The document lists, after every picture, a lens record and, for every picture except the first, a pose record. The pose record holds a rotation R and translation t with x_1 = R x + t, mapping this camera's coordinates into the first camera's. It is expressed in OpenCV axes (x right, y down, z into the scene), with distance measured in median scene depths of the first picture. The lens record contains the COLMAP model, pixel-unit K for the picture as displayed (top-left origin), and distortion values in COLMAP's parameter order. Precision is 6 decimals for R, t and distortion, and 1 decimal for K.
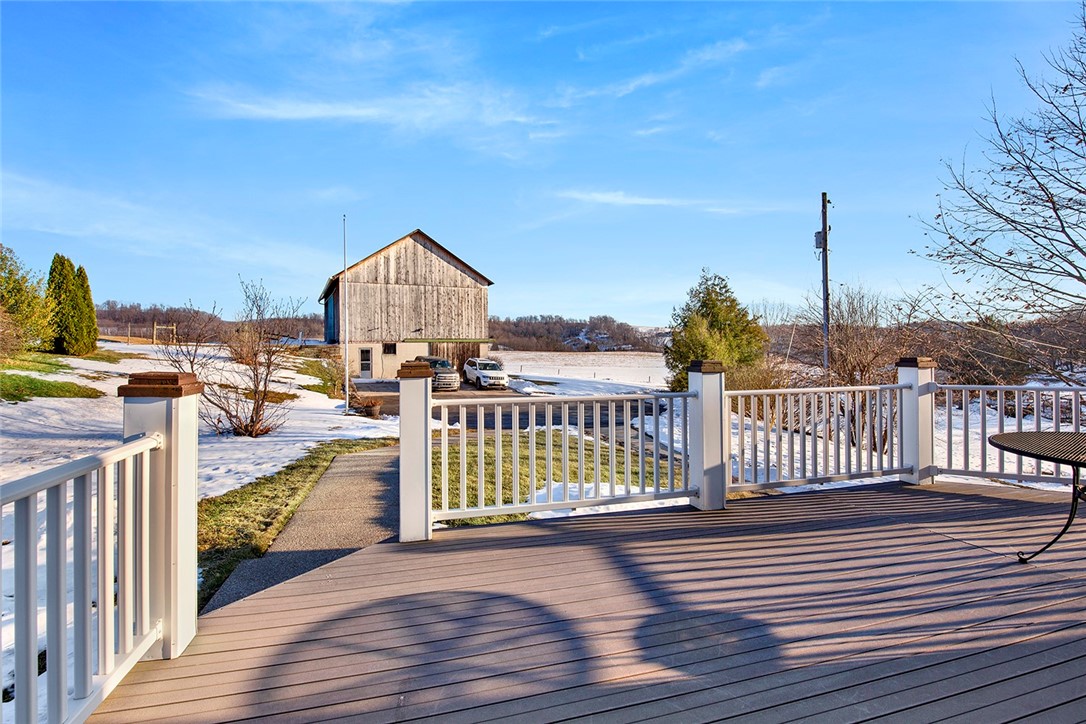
lens RADIAL K [[501.7, 0, 543.0], [0, 501.7, 362.0], [0, 0, 1]] dist [-0.001904, -0.000125]
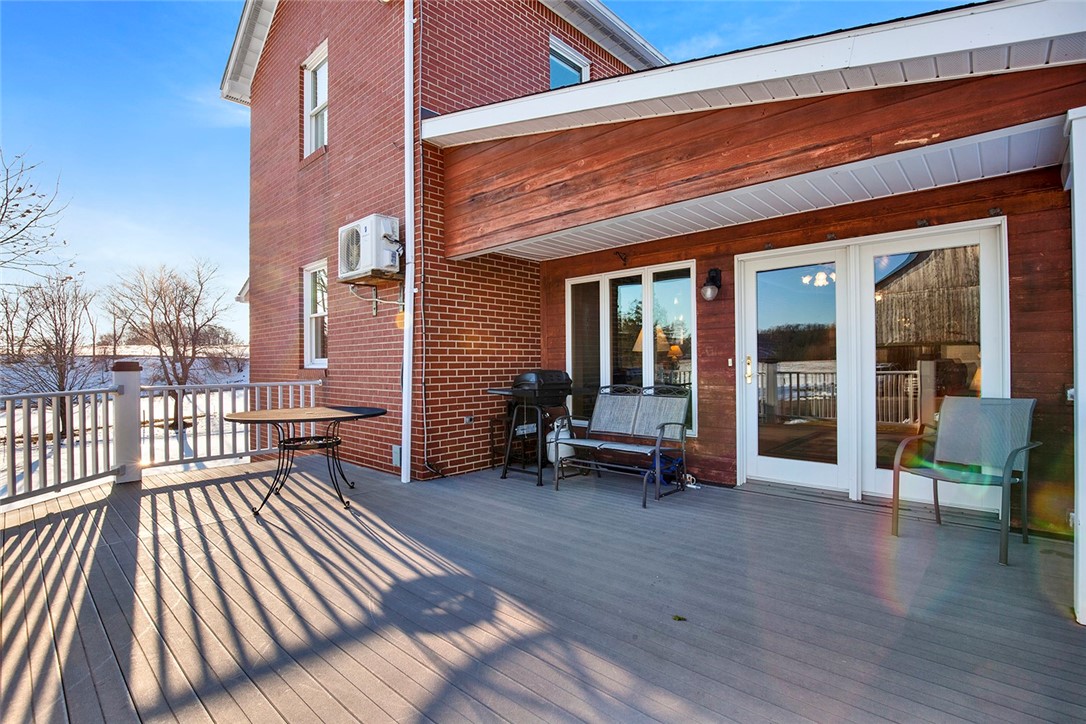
lens RADIAL K [[501.7, 0, 543.0], [0, 501.7, 362.0], [0, 0, 1]] dist [-0.001904, -0.000125]
pose [[-0.513760, 0.009204, 0.857885, -0.726276], [0.014932, 0.999887, -0.001786, 0.023296], [-0.857804, 0.011892, -0.513839, 1.302116]]
